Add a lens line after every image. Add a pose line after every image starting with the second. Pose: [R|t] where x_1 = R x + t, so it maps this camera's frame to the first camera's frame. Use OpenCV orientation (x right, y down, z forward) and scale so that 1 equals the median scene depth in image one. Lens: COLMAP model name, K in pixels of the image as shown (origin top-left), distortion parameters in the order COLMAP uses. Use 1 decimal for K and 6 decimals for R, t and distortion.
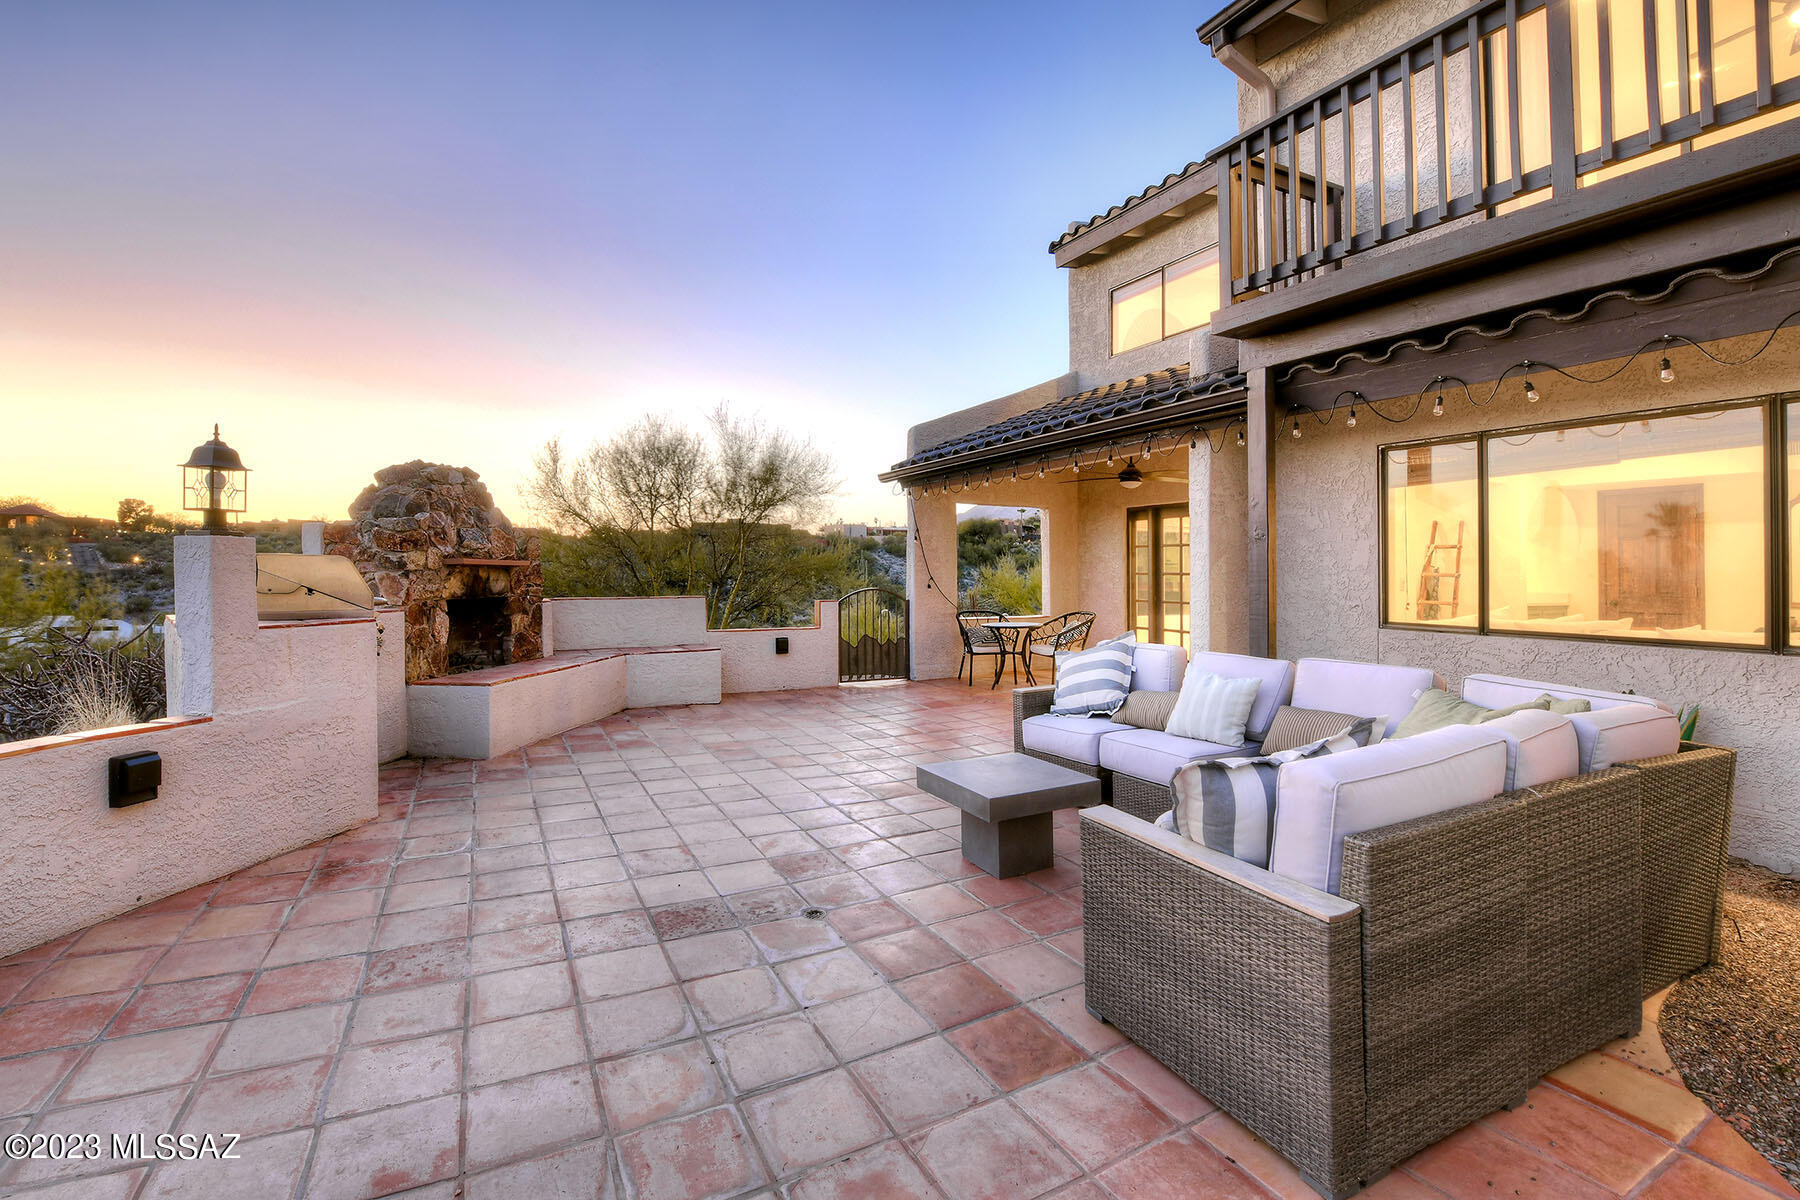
lens RADIAL K [[770.8, 0, 896.8], [0, 770.8, 571.7], [0, 0, 1]] dist [0.000010, -0.000004]
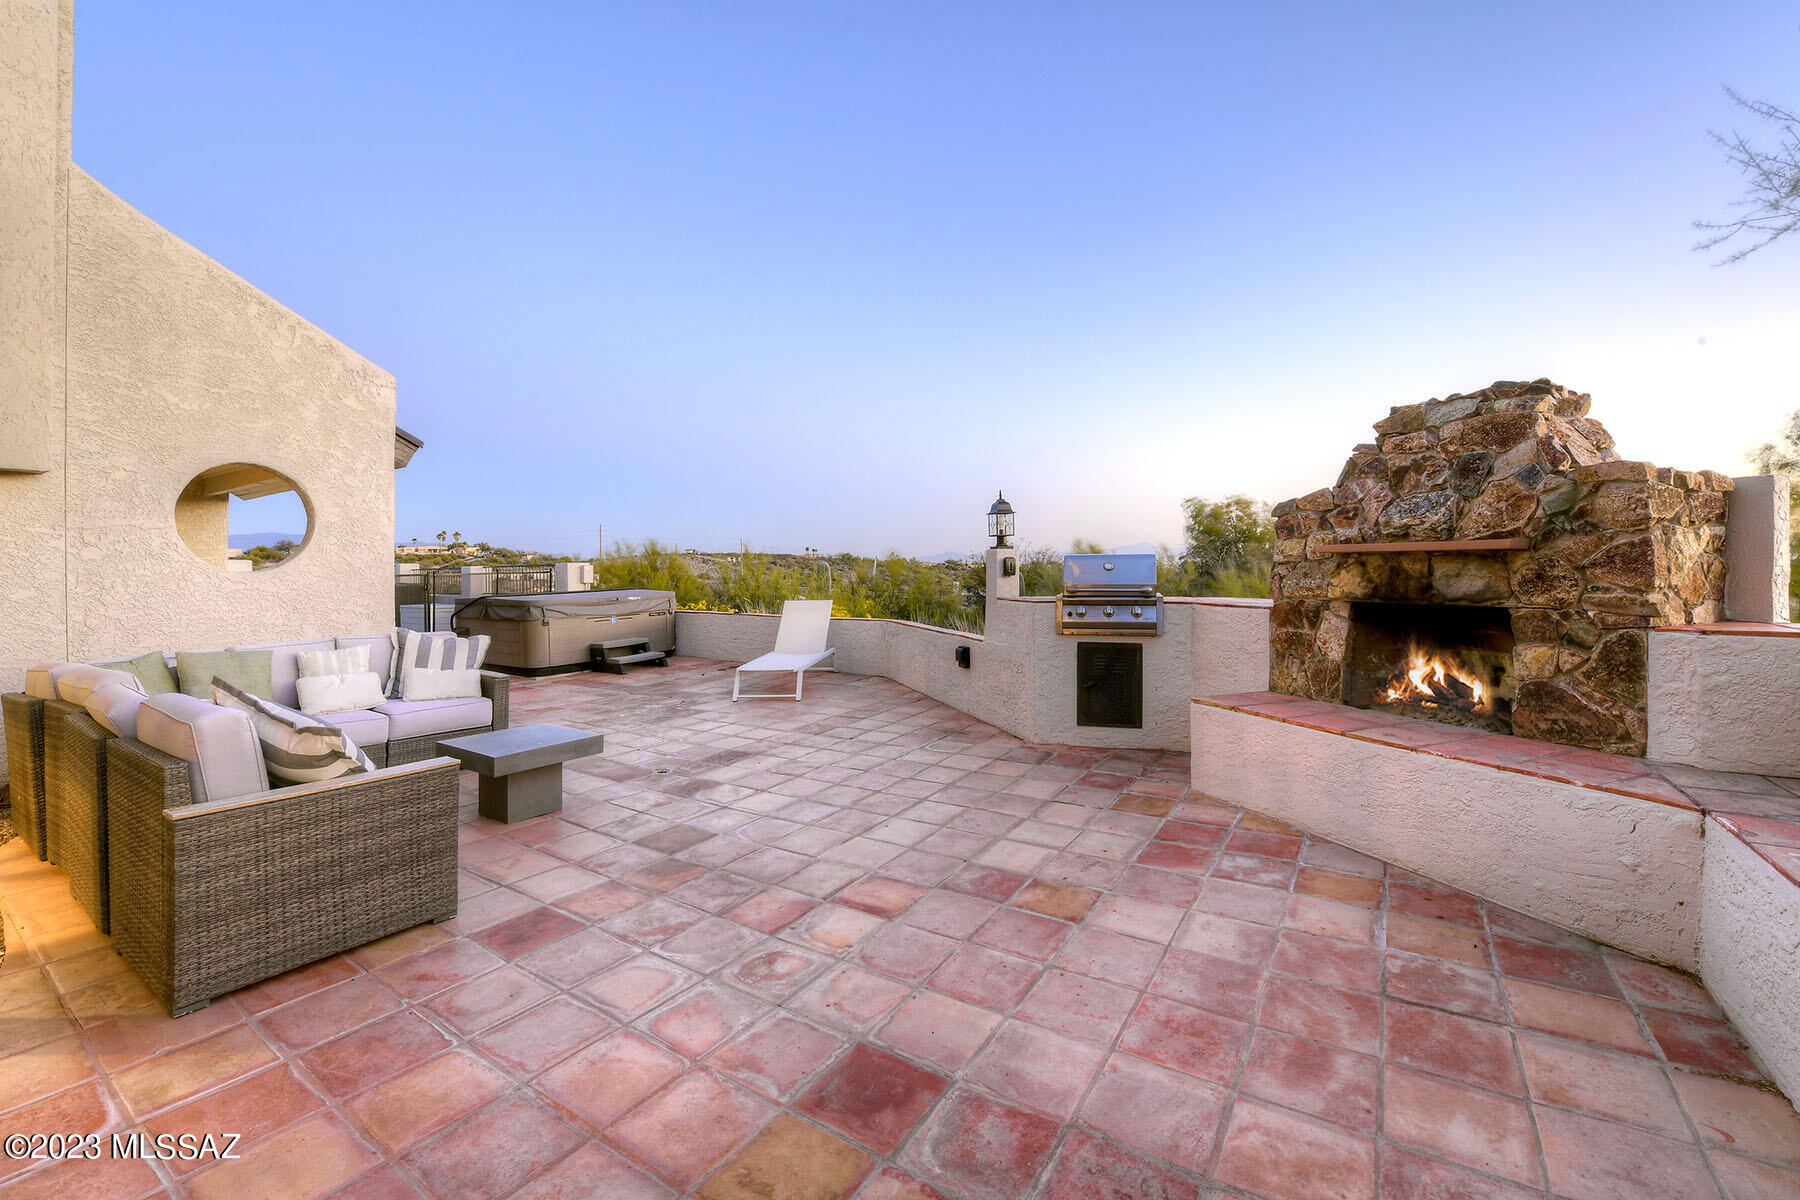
lens RADIAL K [[770.8, 0, 896.8], [0, 770.8, 571.7], [0, 0, 1]] dist [0.000010, -0.000004]
pose [[-0.875185, 0.003500, -0.483775, 0.148619], [0.004018, 0.999992, -0.000035, 0.006540], [0.483771, -0.001974, -0.875192, 1.430711]]
